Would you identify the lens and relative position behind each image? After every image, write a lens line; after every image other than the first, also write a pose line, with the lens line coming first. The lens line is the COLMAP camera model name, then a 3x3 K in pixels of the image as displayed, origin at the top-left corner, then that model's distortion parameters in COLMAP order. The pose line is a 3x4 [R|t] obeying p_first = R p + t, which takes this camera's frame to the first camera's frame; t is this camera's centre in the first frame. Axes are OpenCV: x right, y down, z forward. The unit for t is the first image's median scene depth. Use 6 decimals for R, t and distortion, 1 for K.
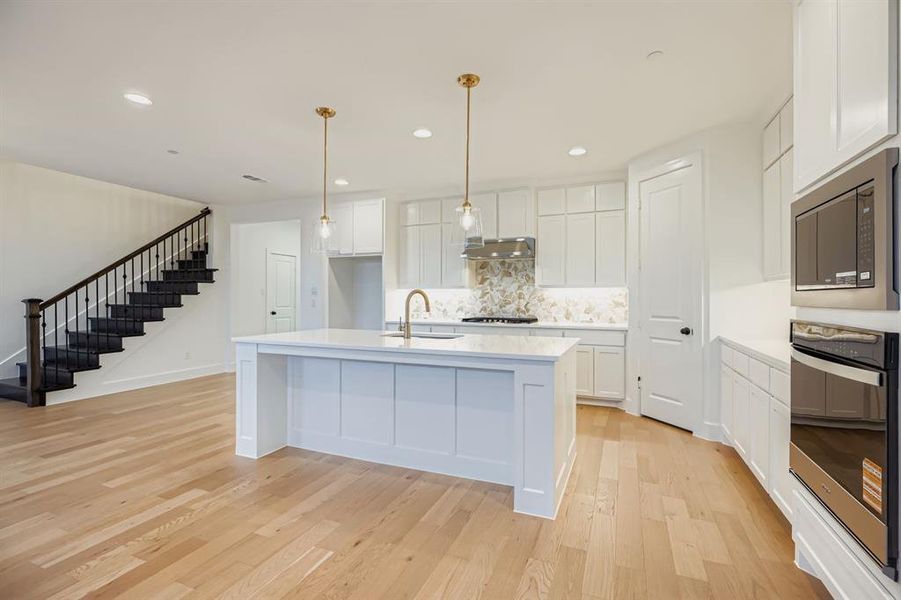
lens RADIAL K [[409.6, 0, 458.0], [0, 409.6, 298.5], [0, 0, 1]] dist [0.002396, -0.002076]
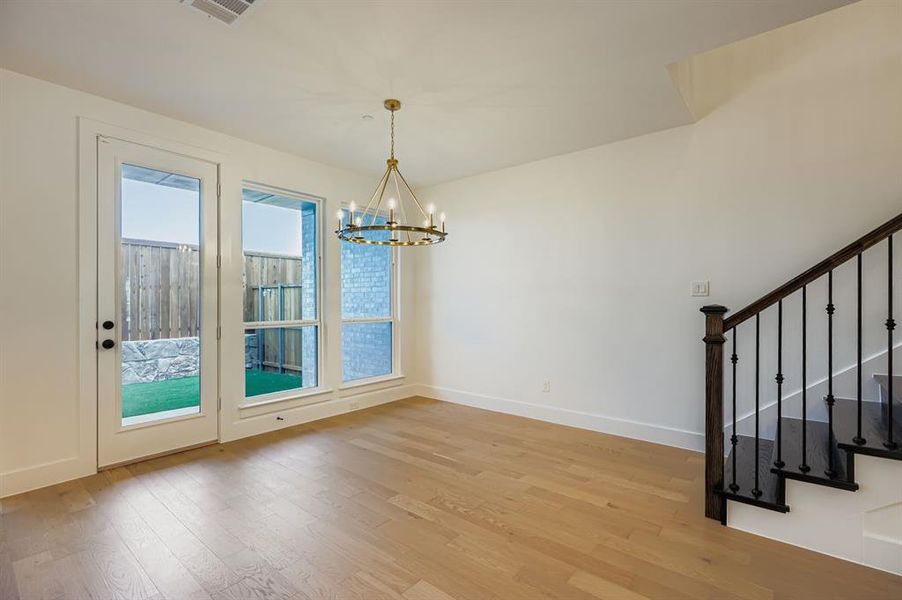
lens RADIAL K [[410.1, 0, 453.5], [0, 410.1, 305.3], [0, 0, 1]] dist [0.002396, -0.002076]
pose [[-0.293340, 0.003324, -0.956003, -0.420479], [-0.001793, 0.999990, 0.004027, -0.001073], [0.956007, 0.002895, -0.293331, 0.780368]]
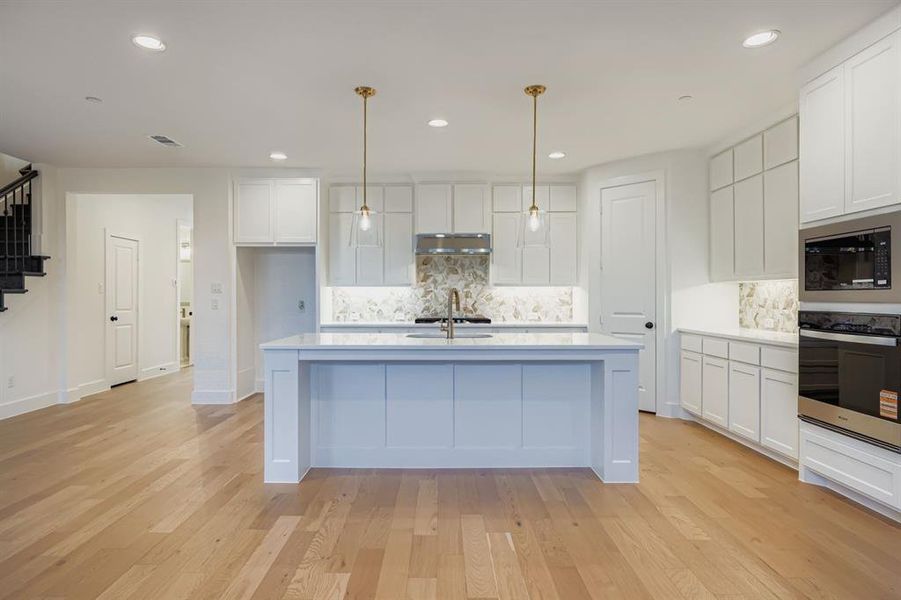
lens RADIAL K [[505.3, 0, 439.3], [0, 505.3, 299.8], [0, 0, 1]] dist [-0.000050, -0.001148]
pose [[0.926628, -0.004487, 0.375952, -0.388959], [0.003066, 0.999986, 0.004379, 0.000698], [-0.375967, -0.002905, 0.926629, -0.063022]]
